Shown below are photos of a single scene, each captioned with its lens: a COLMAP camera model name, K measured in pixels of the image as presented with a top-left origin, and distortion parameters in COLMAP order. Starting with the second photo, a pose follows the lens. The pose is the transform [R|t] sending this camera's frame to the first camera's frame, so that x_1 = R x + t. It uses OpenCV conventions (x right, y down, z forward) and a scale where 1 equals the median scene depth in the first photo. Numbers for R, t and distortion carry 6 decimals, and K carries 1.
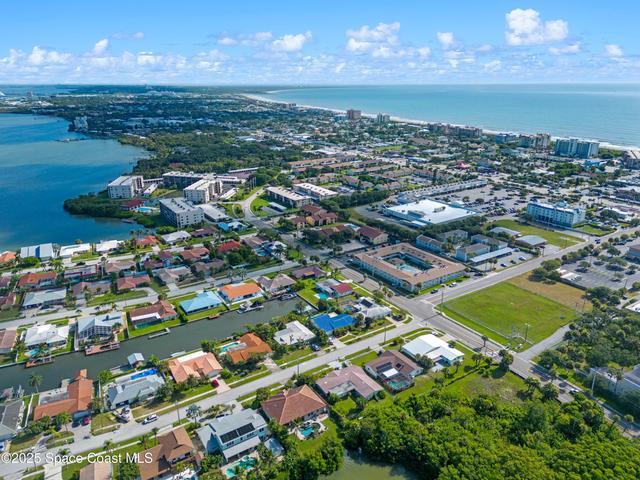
lens RADIAL K [[452.0, 0, 320.0], [0, 452.0, 240.0], [0, 0, 1]] dist [0.102433, -0.123451]
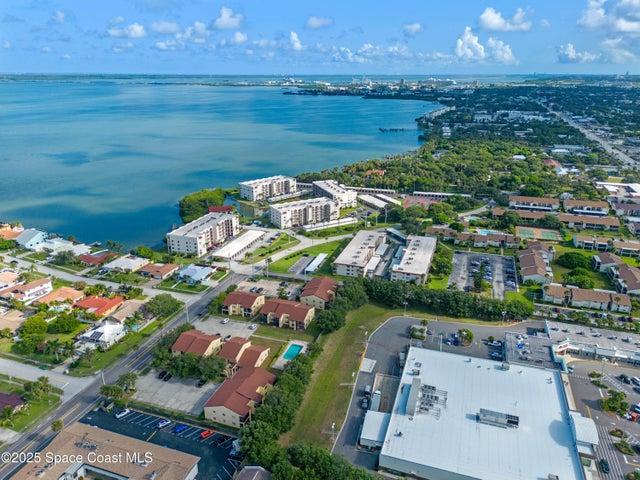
lens RADIAL K [[452.0, 0, 320.0], [0, 452.0, 240.0], [0, 0, 1]] dist [0.102433, -0.123451]
pose [[0.605485, 0.266866, -0.749780, 0.377126], [-0.259201, 0.956863, 0.131254, -0.192715], [0.752464, 0.114871, 0.648538, 0.609787]]
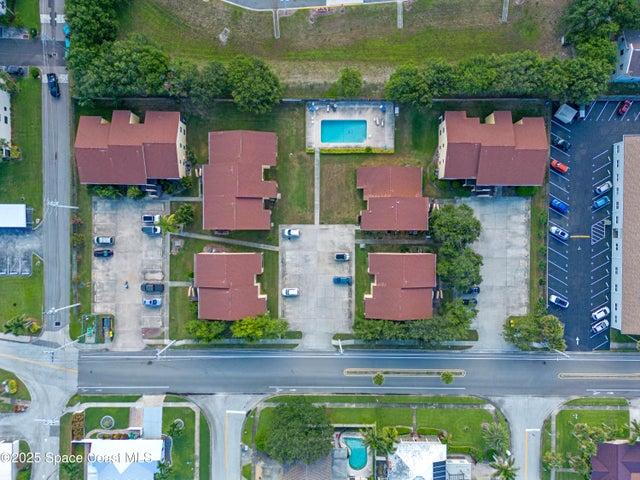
lens RADIAL K [[452.0, 0, 320.0], [0, 452.0, 240.0], [0, 0, 1]] dist [0.102433, -0.123451]
pose [[0.556899, -0.830488, -0.012405, 0.005522], [0.270969, 0.167544, 0.947895, -0.262881], [-0.785137, -0.531243, 0.318341, 0.783349]]
